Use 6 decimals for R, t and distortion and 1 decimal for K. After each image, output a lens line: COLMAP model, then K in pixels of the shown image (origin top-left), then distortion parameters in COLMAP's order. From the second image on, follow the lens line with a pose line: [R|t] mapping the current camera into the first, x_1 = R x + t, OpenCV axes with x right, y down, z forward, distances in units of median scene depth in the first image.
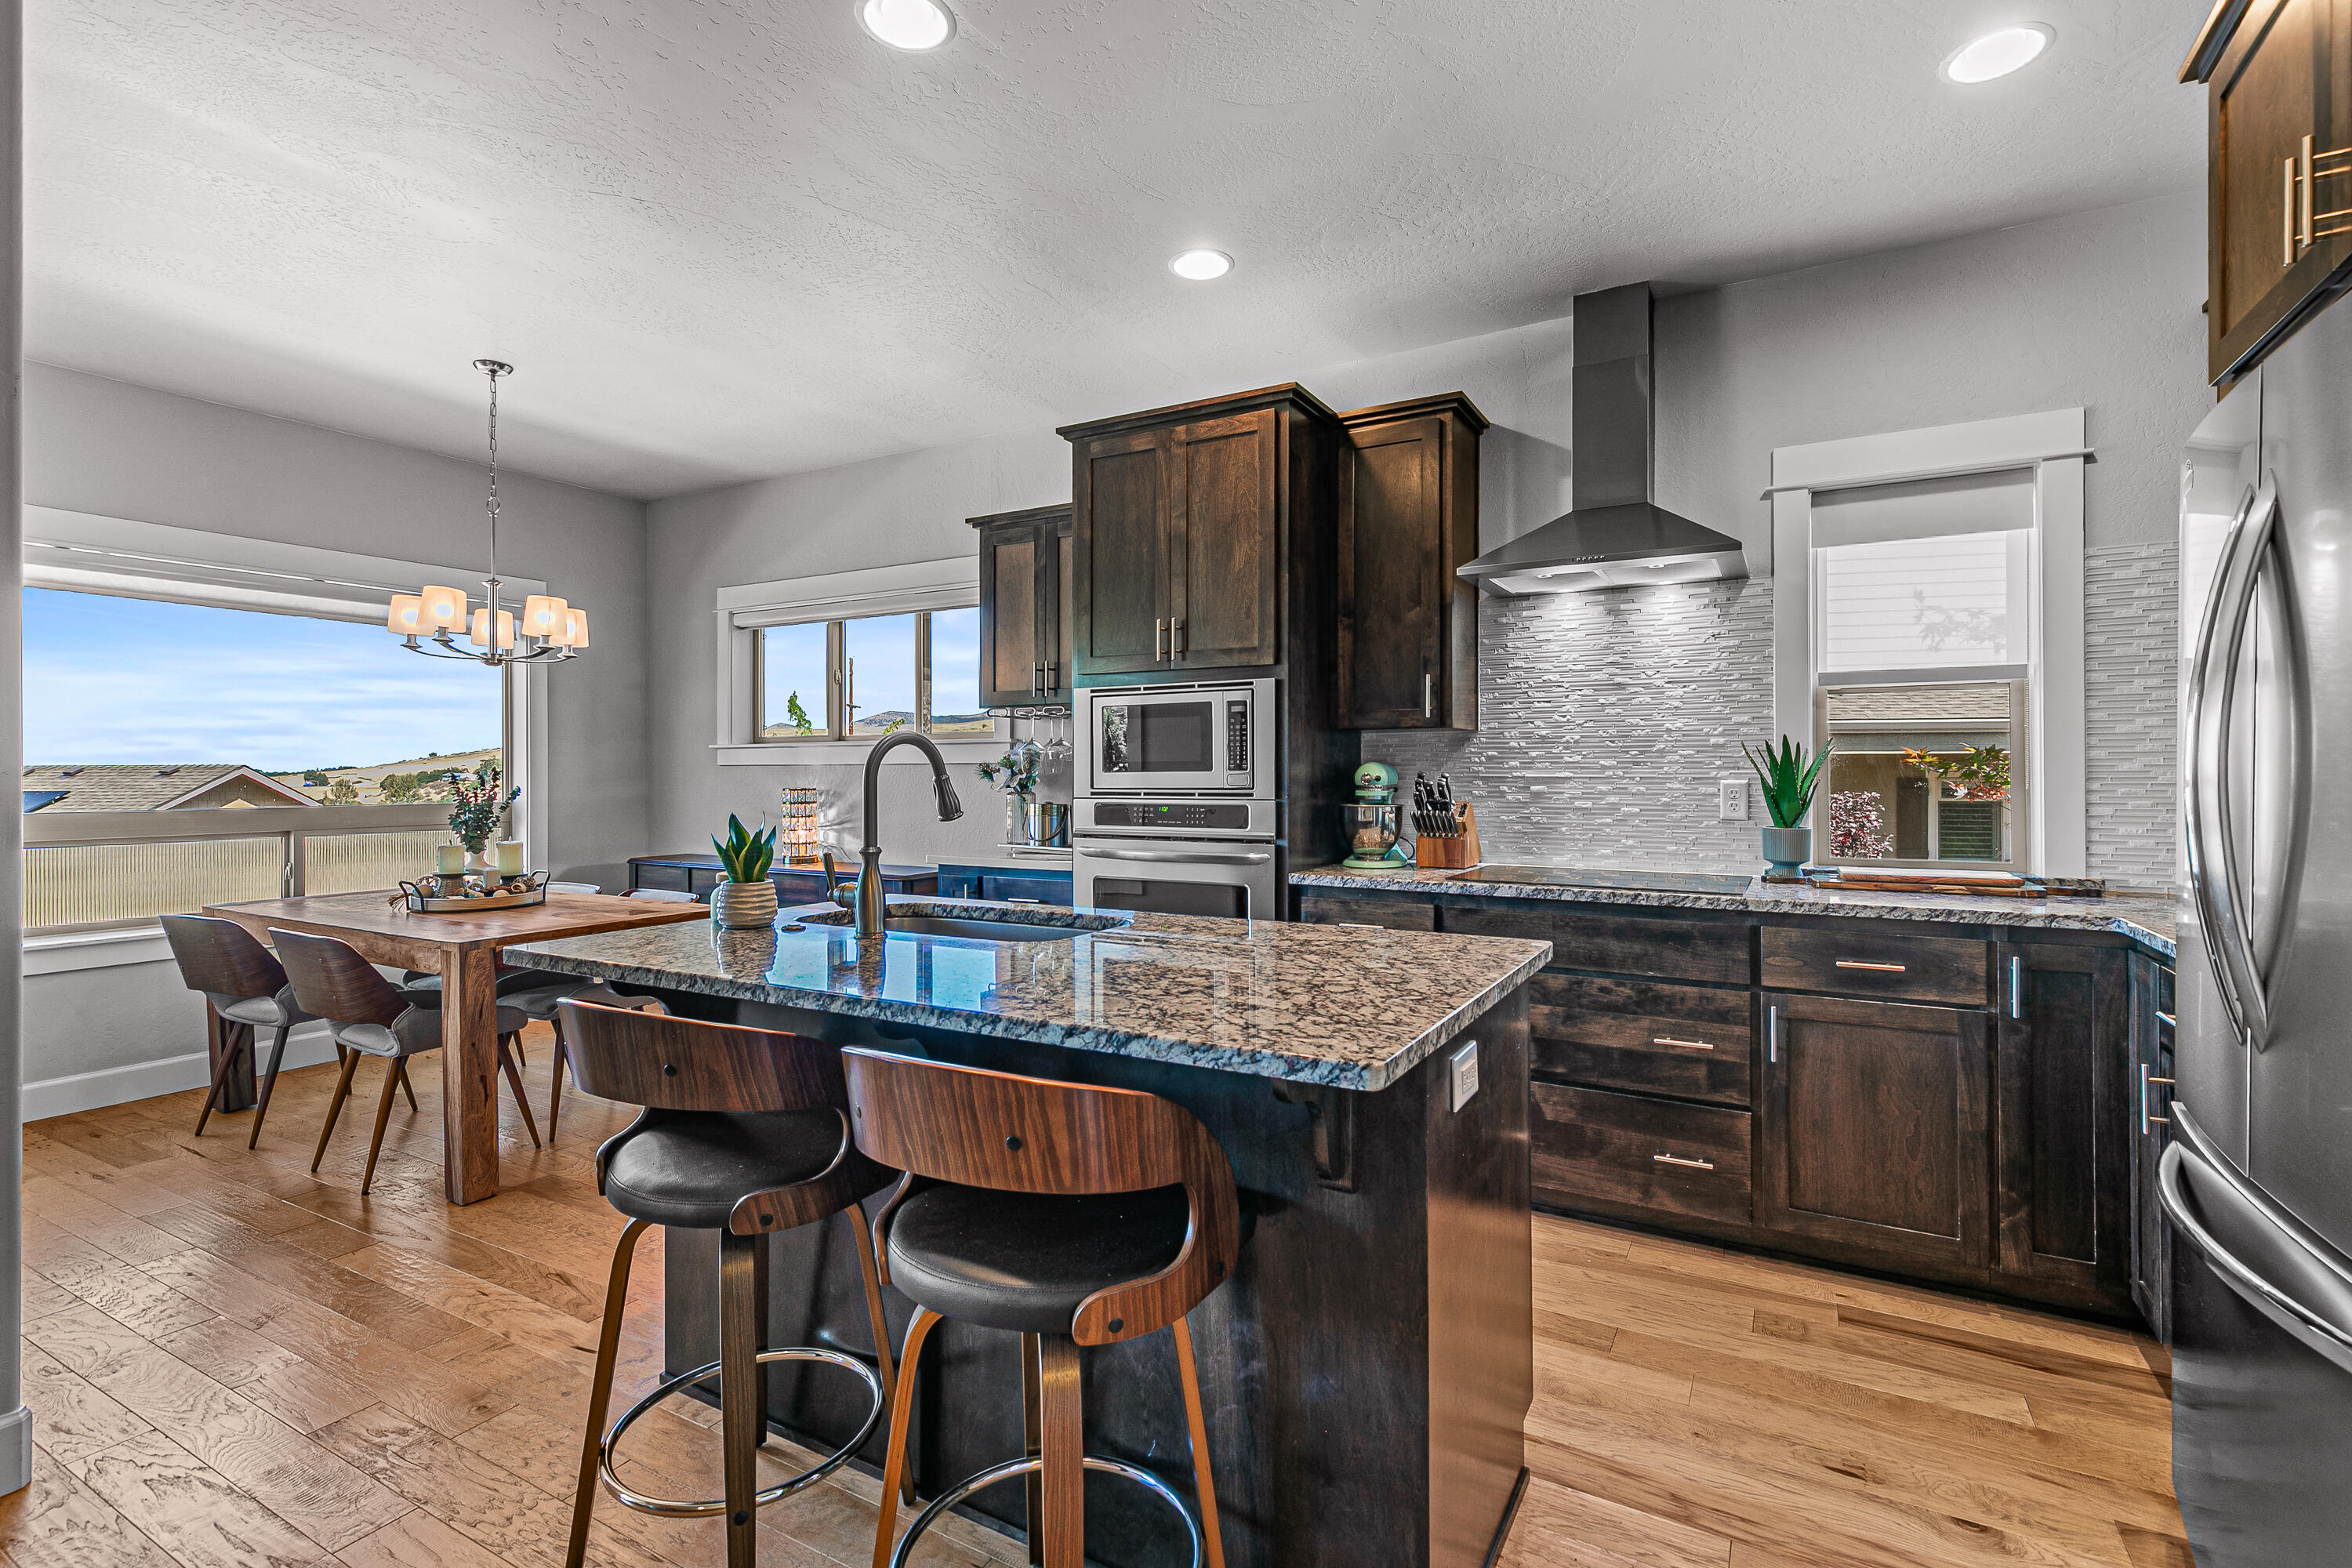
lens RADIAL K [[1078.0, 0, 1187.3], [0, 1078.0, 769.8], [0, 0, 1]] dist [0.009637, -0.000177]
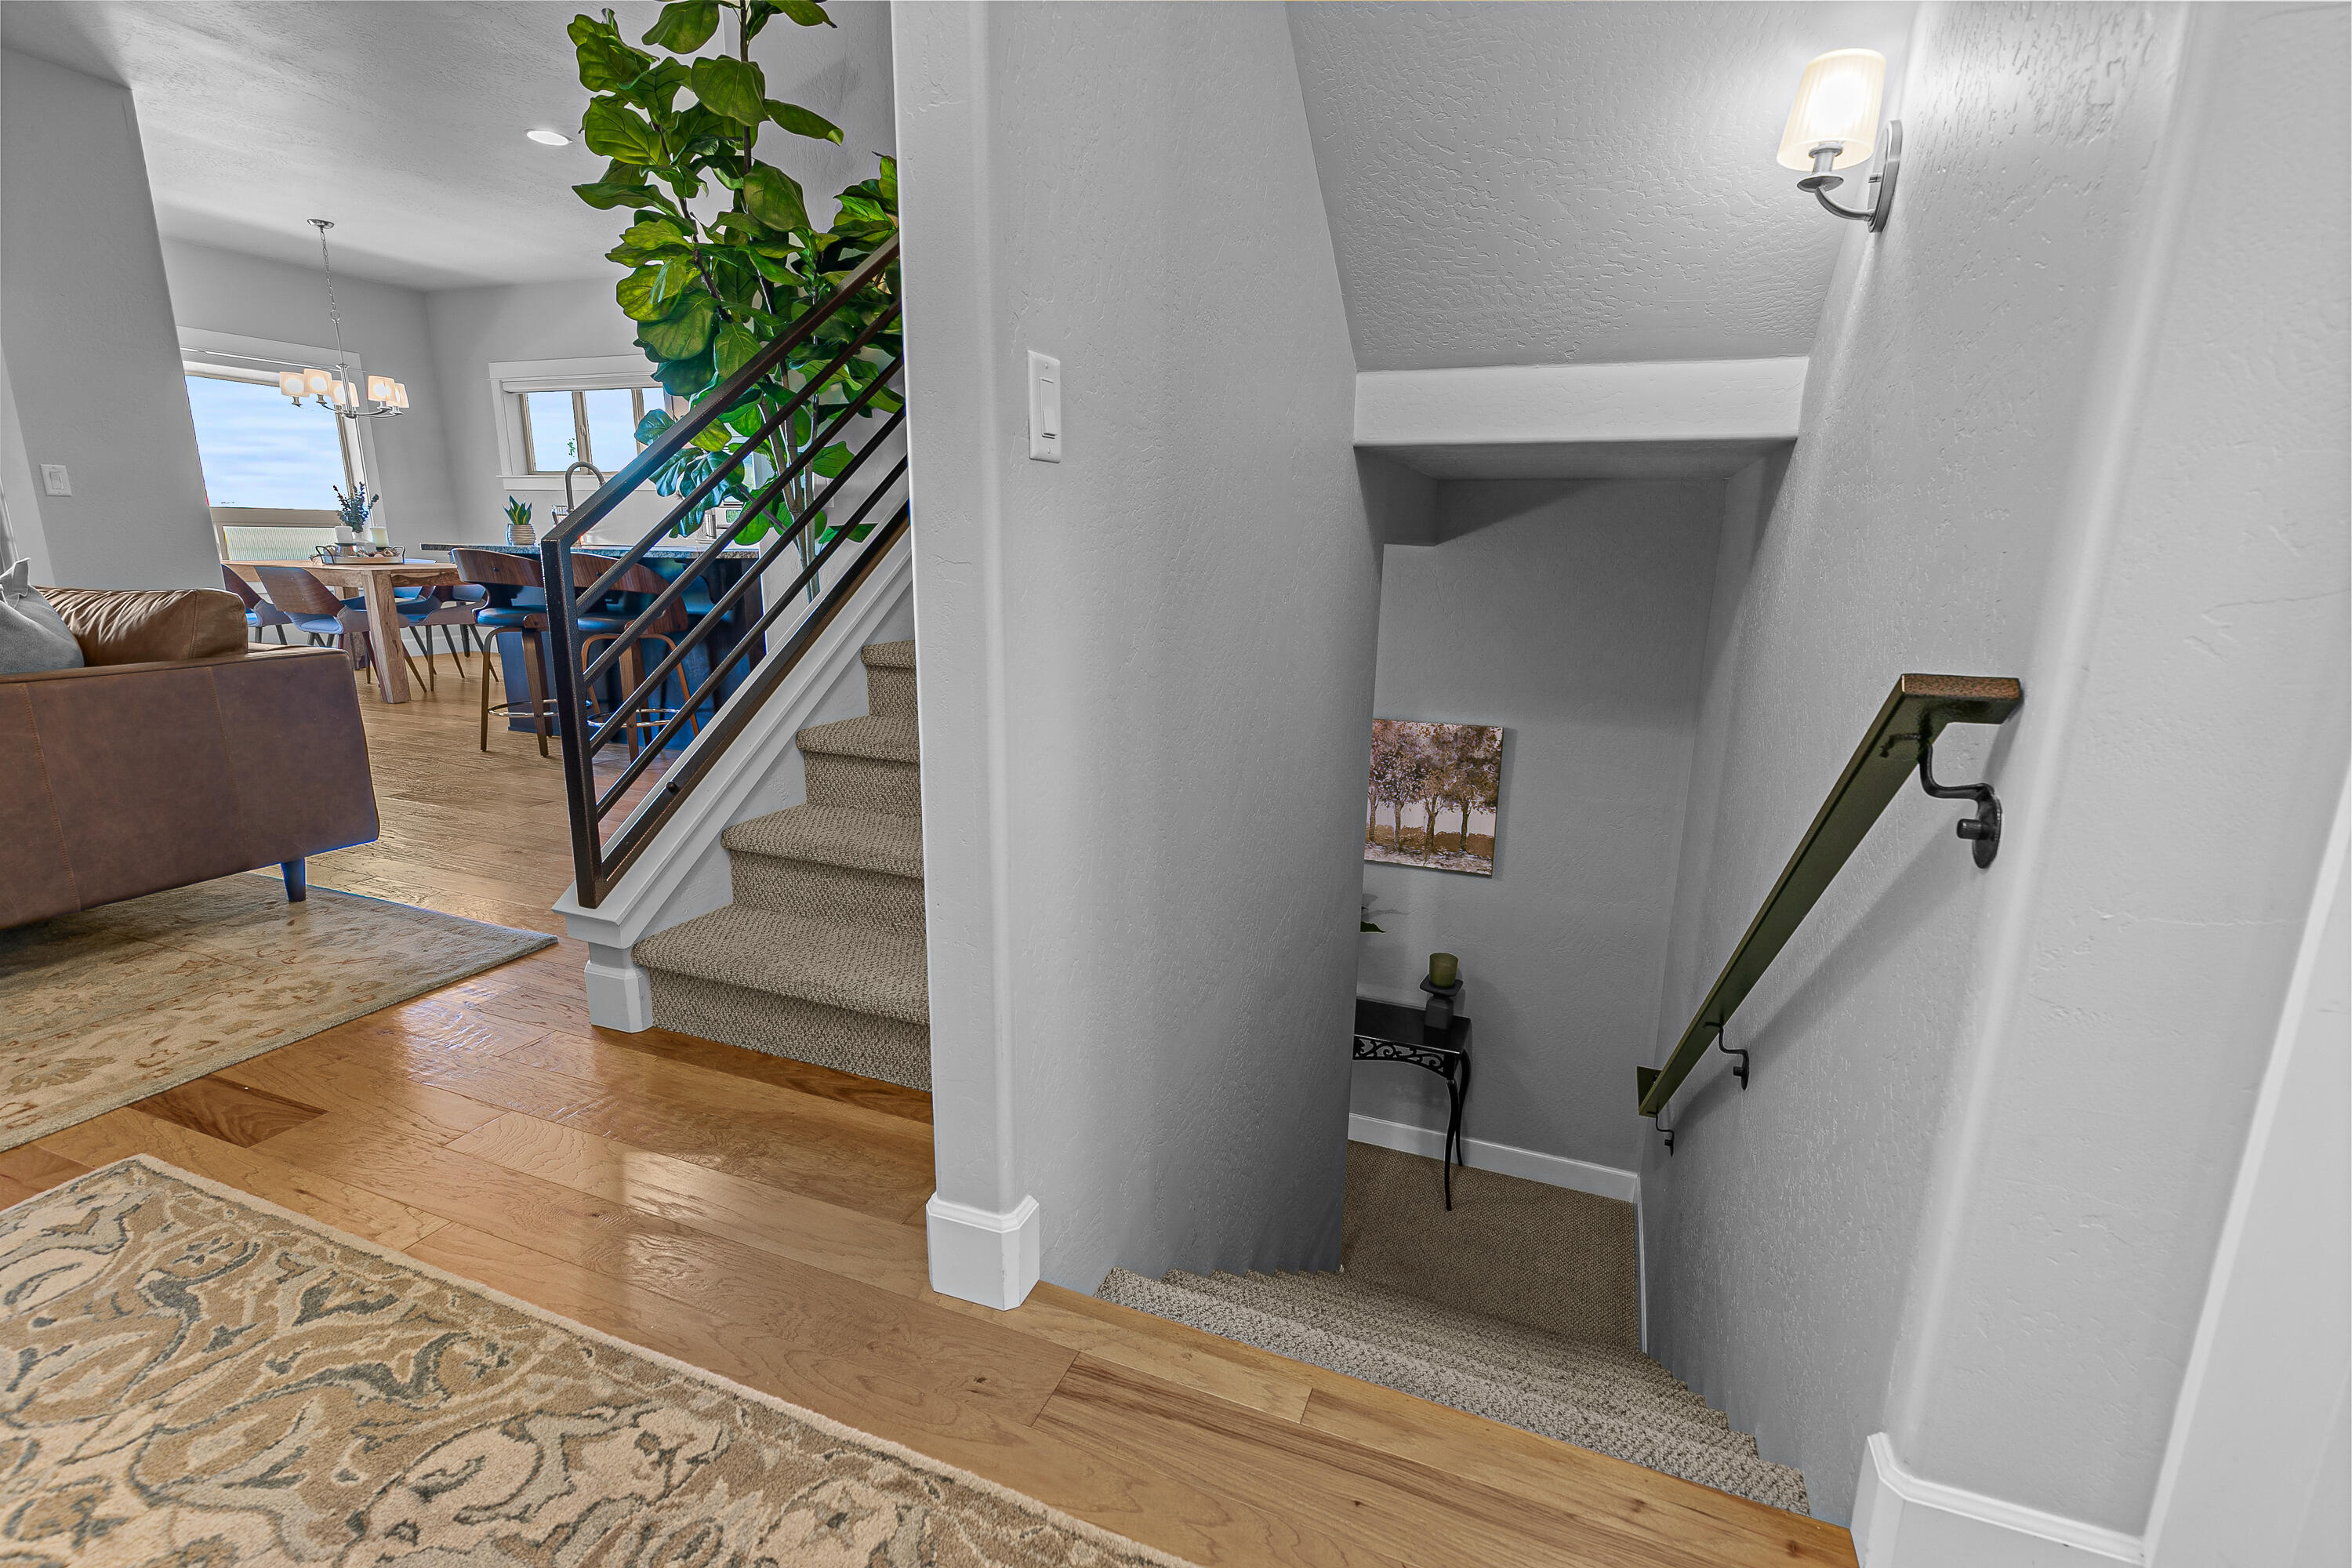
lens RADIAL K [[1057.9, 0, 1185.9], [0, 1057.9, 787.8], [0, 0, 1]] dist [0.007081, -0.001336]
pose [[0.989505, -0.011529, 0.144040, 0.455596], [-0.022112, 0.972991, 0.229782, 0.062506], [-0.142799, -0.230556, 0.962524, -1.039582]]
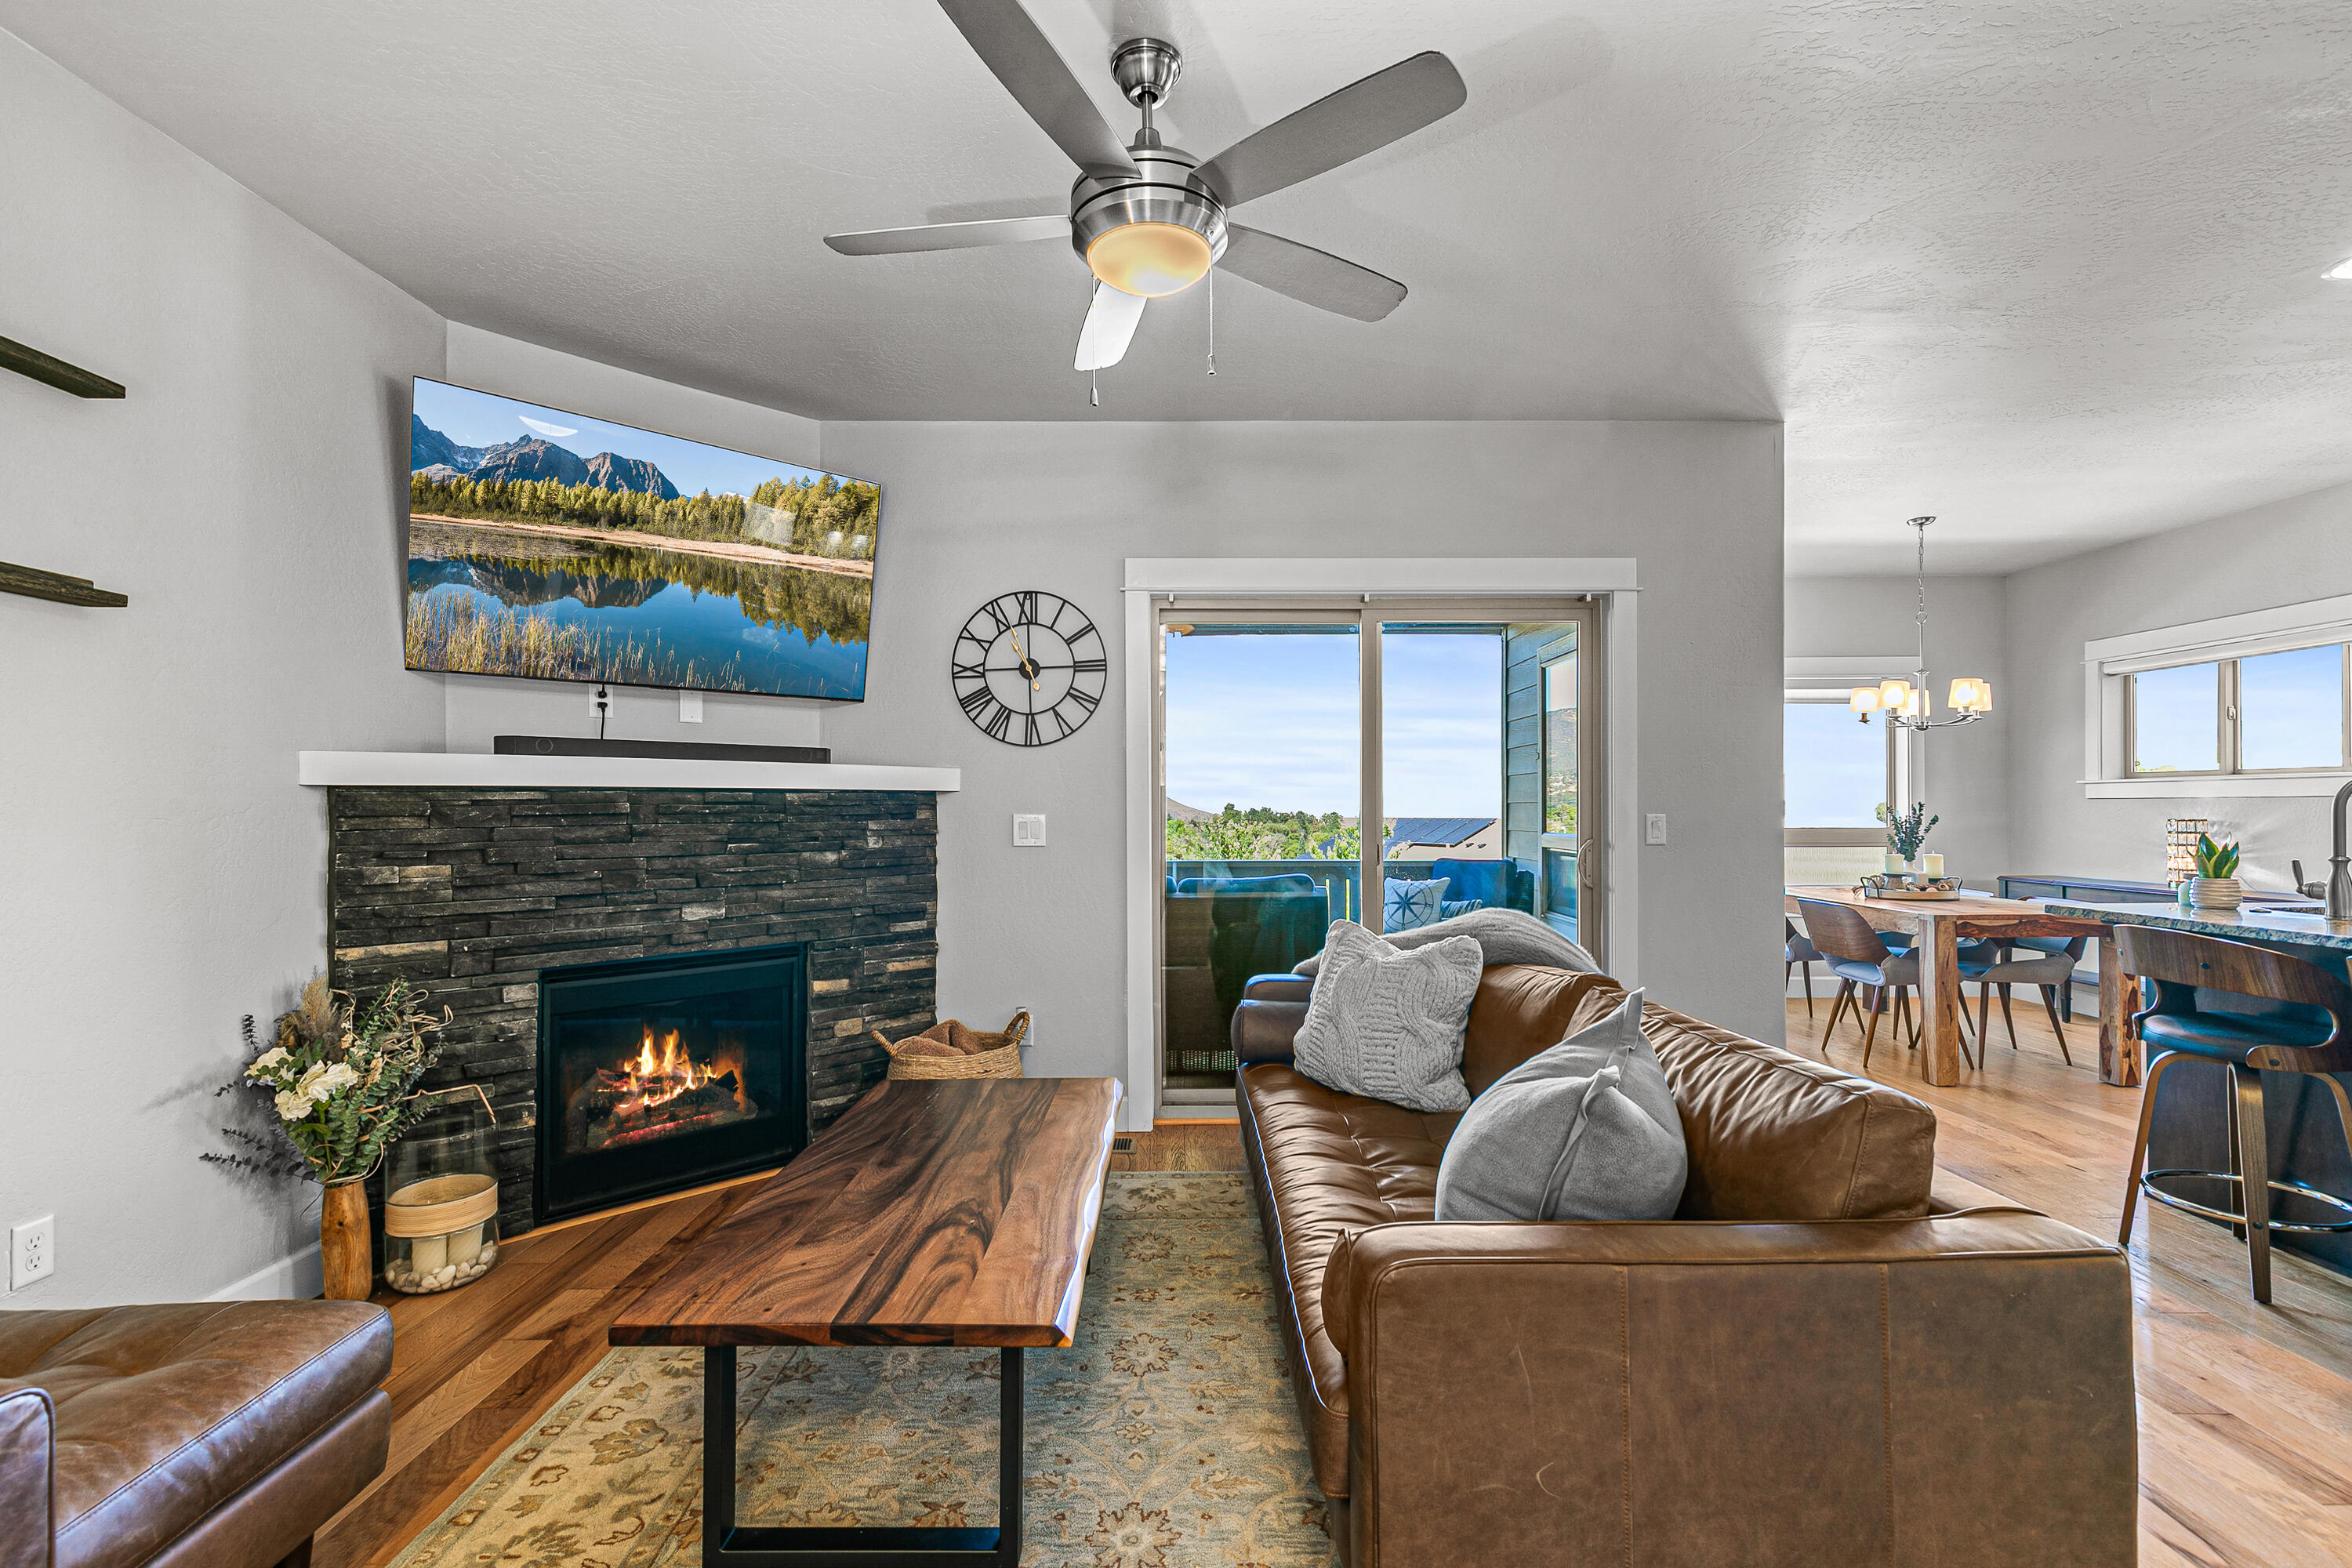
lens RADIAL K [[1066.2, 0, 1176.3], [0, 1066.2, 800.9], [0, 0, 1]] dist [0.002205, 0.000725]
pose [[0.496340, -0.004201, -0.868118, 0.104521], [0.003063, 0.999991, -0.003087, -0.001960], [0.868123, -0.001127, 0.496349, -0.631608]]
